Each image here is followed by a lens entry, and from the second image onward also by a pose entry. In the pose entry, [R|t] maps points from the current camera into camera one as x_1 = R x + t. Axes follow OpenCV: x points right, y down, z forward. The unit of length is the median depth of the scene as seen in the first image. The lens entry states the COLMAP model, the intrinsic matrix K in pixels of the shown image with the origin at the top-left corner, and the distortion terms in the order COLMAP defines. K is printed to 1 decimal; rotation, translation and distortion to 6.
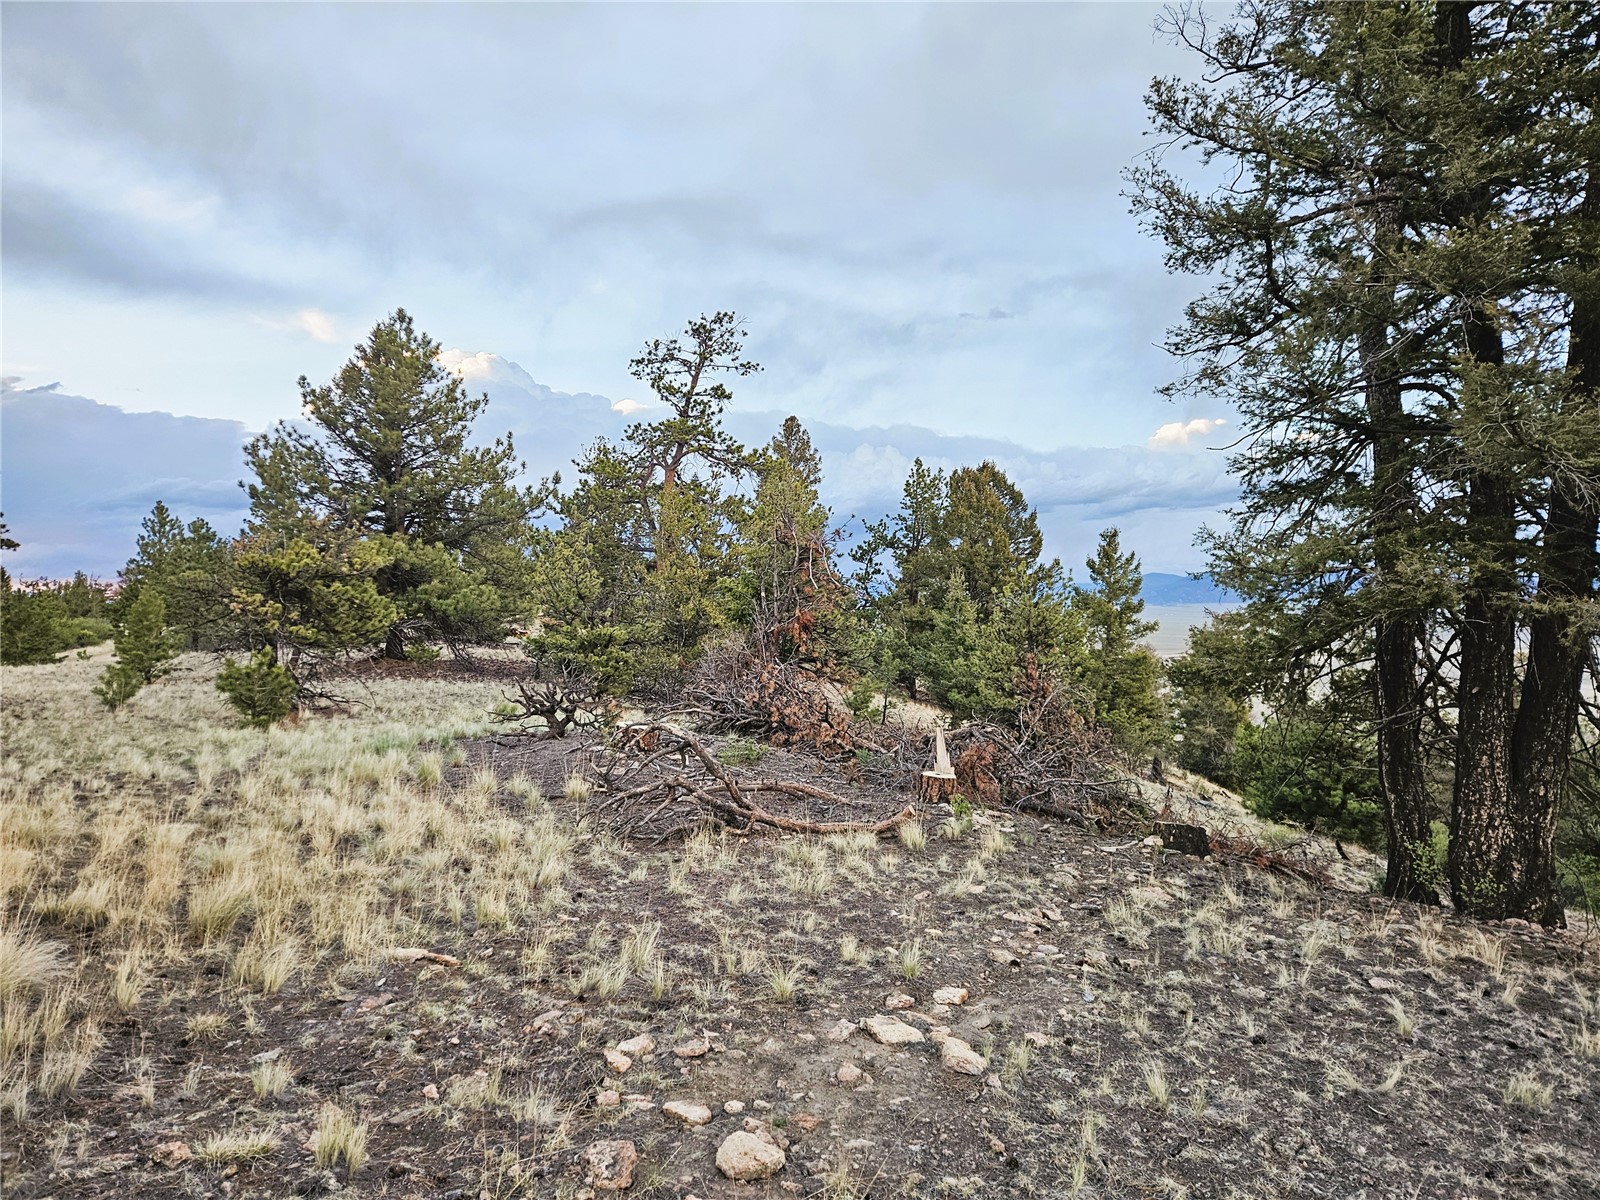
lens RADIAL K [[1058.6, 0, 797.4], [0, 1058.6, 604.8], [0, 0, 1]] dist [0.083078, -0.062476]
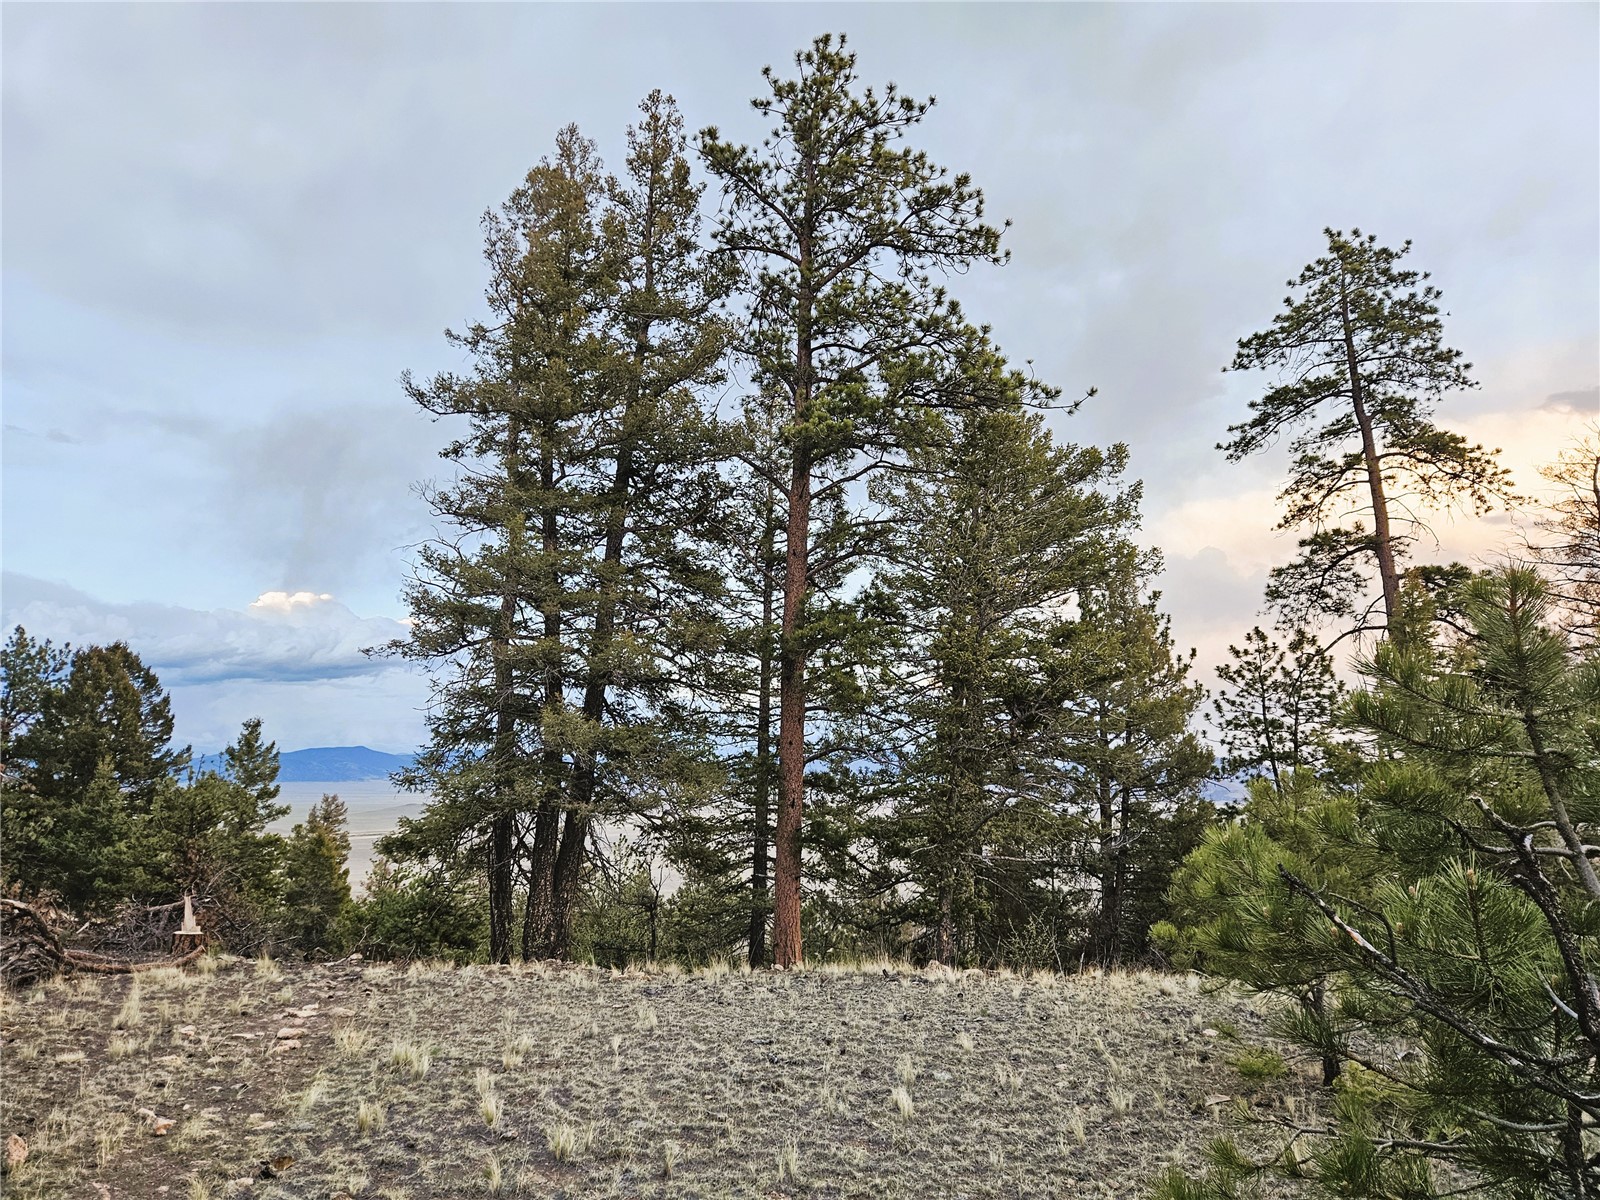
lens RADIAL K [[1058.6, 0, 788.2], [0, 1058.6, 600.1], [0, 0, 1]] dist [0.083078, -0.062476]
pose [[0.703354, 0.130140, 0.698825, -0.101615], [-0.010494, 0.984892, -0.172851, -0.006673], [-0.710762, 0.114242, 0.694094, -0.154610]]
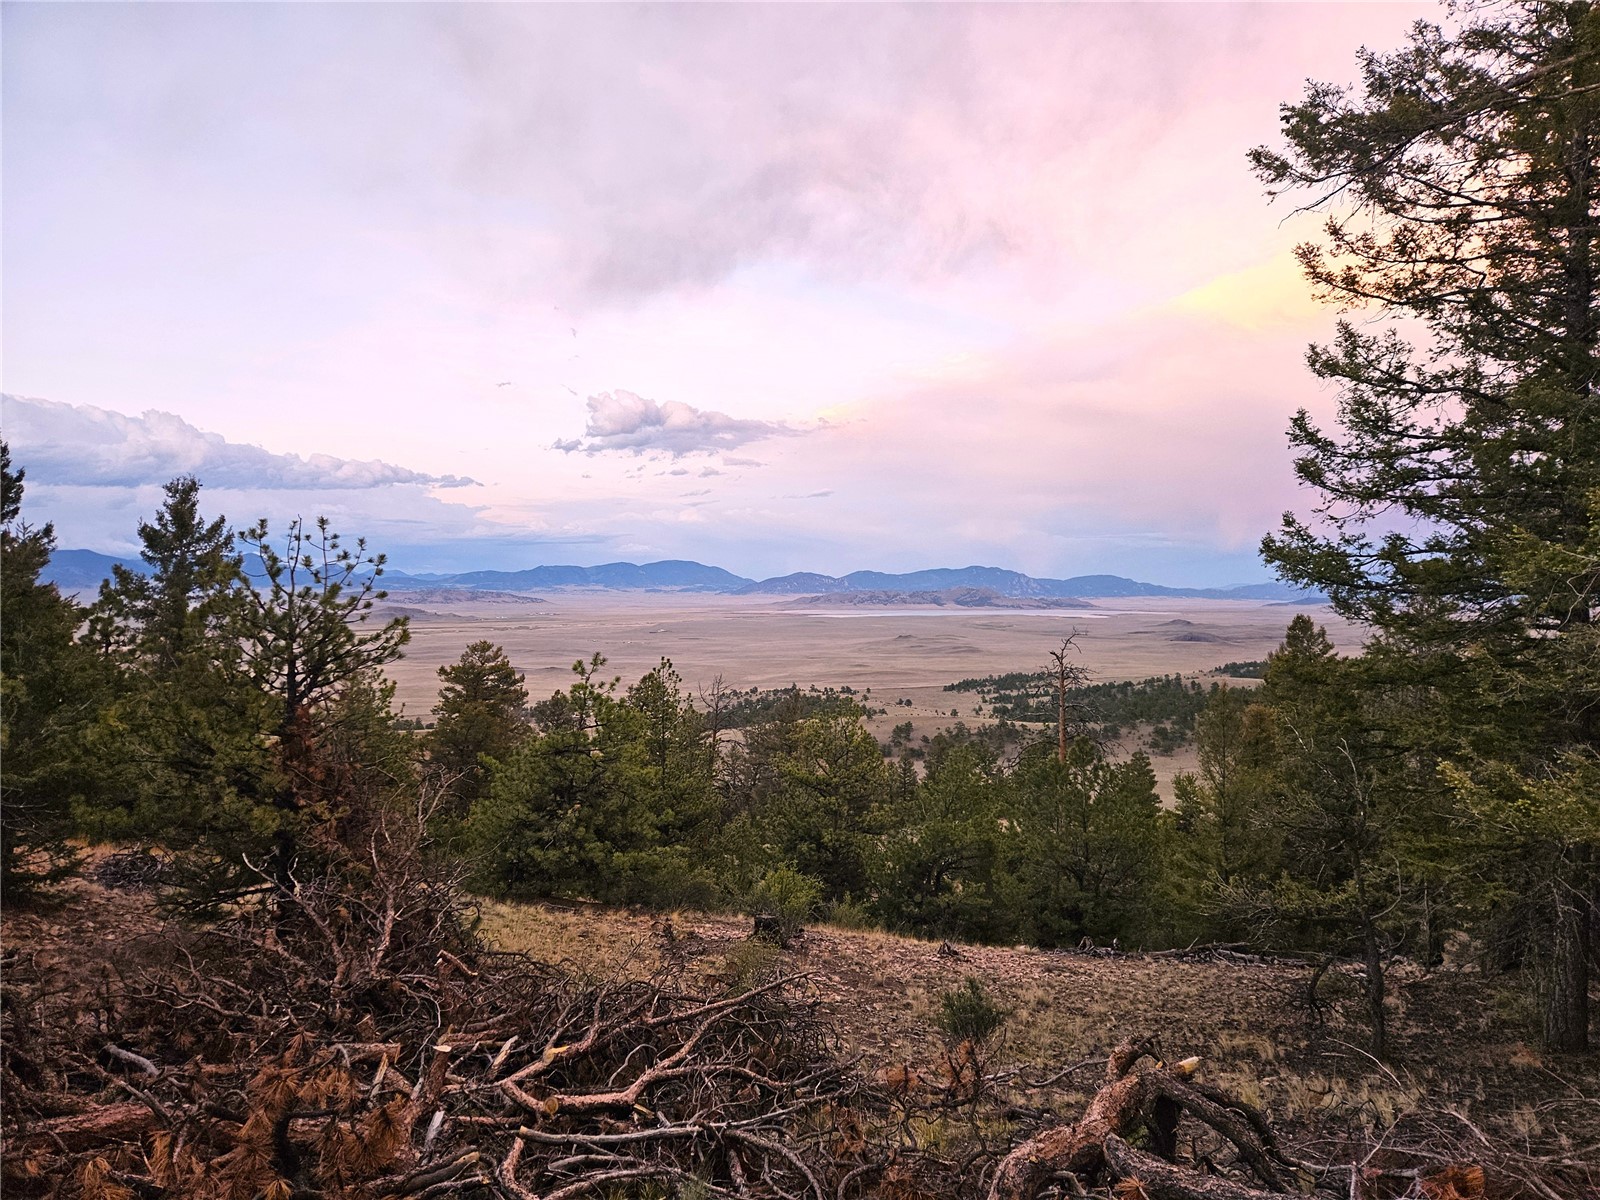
lens RADIAL K [[1058.6, 0, 794.0], [0, 1058.6, 609.2], [0, 0, 1]] dist [0.083078, -0.062476]
pose [[0.545975, -0.005433, 0.837784, -0.046110], [-0.008750, 0.999887, 0.012187, -0.004645], [-0.837756, -0.013984, 0.545866, 0.335269]]
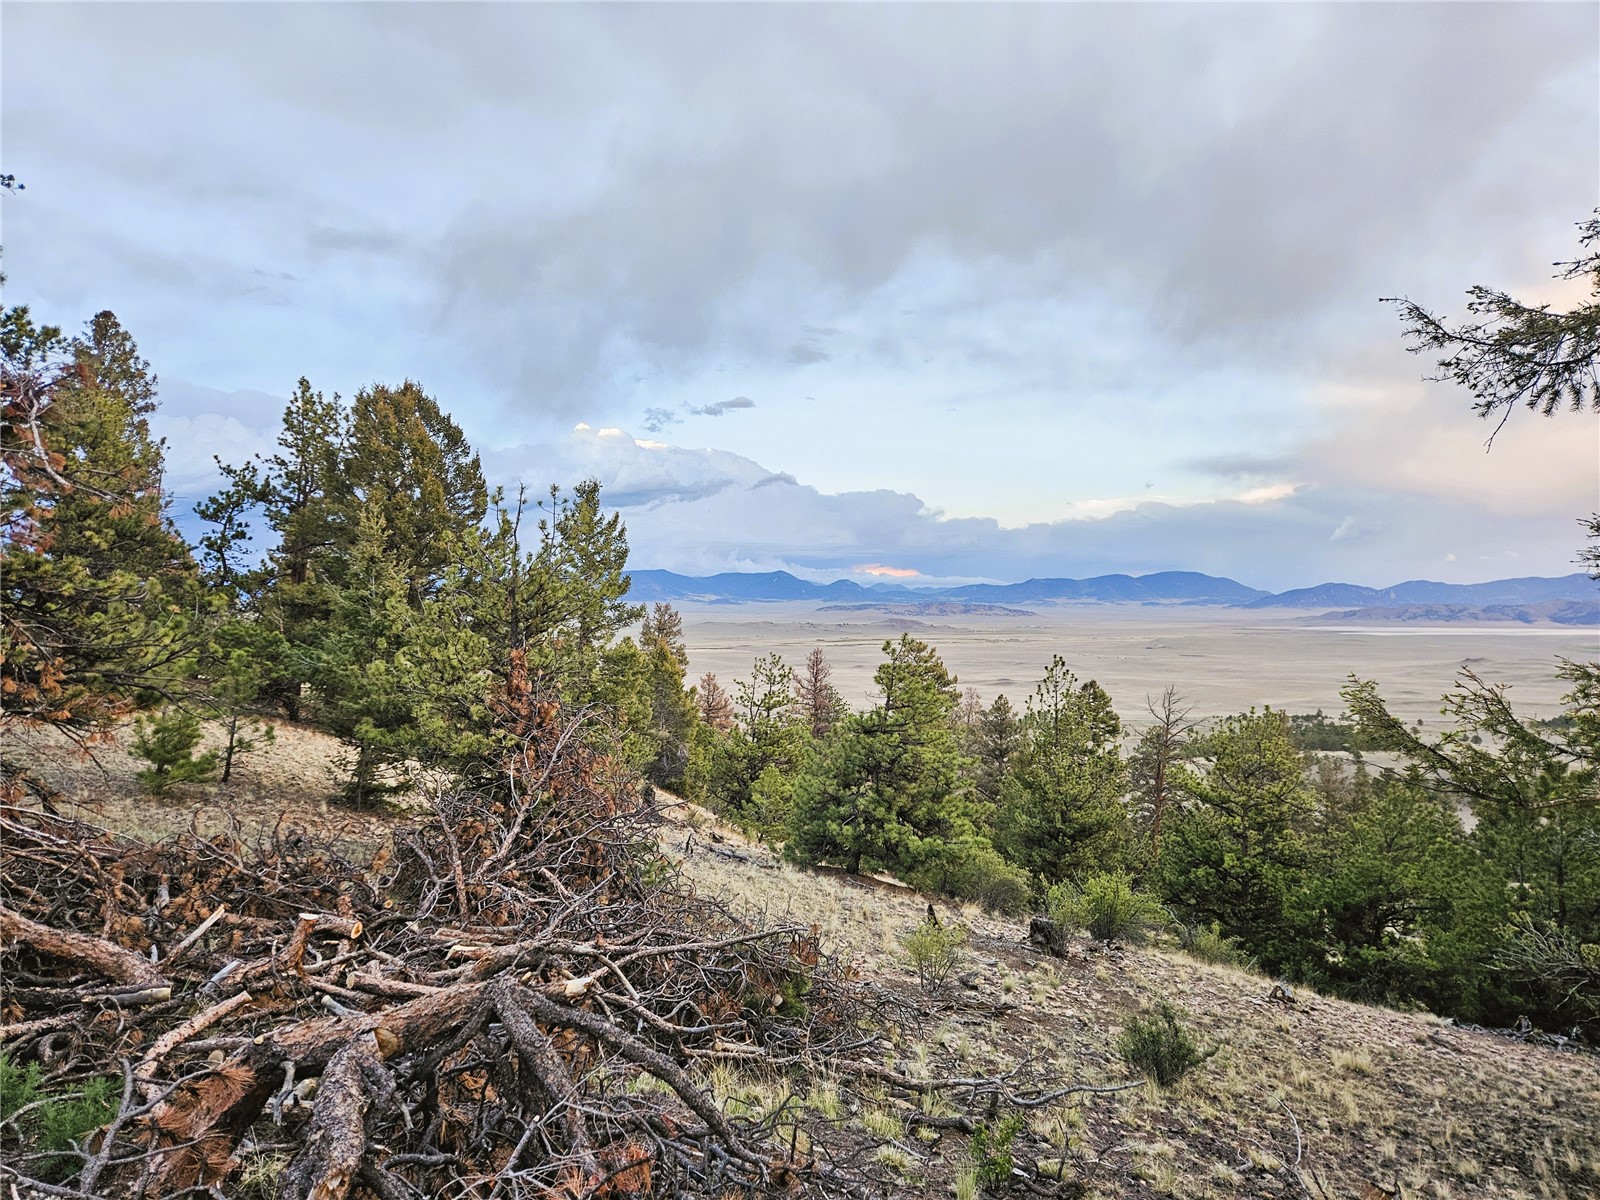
lens RADIAL K [[1058.6, 0, 778.8], [0, 1058.6, 614.4], [0, 0, 1]] dist [0.083078, -0.062476]
pose [[0.865523, 0.005943, 0.500834, 0.036923], [-0.012344, 0.999879, 0.009468, 0.012769], [-0.500717, -0.014377, 0.865491, 0.281859]]
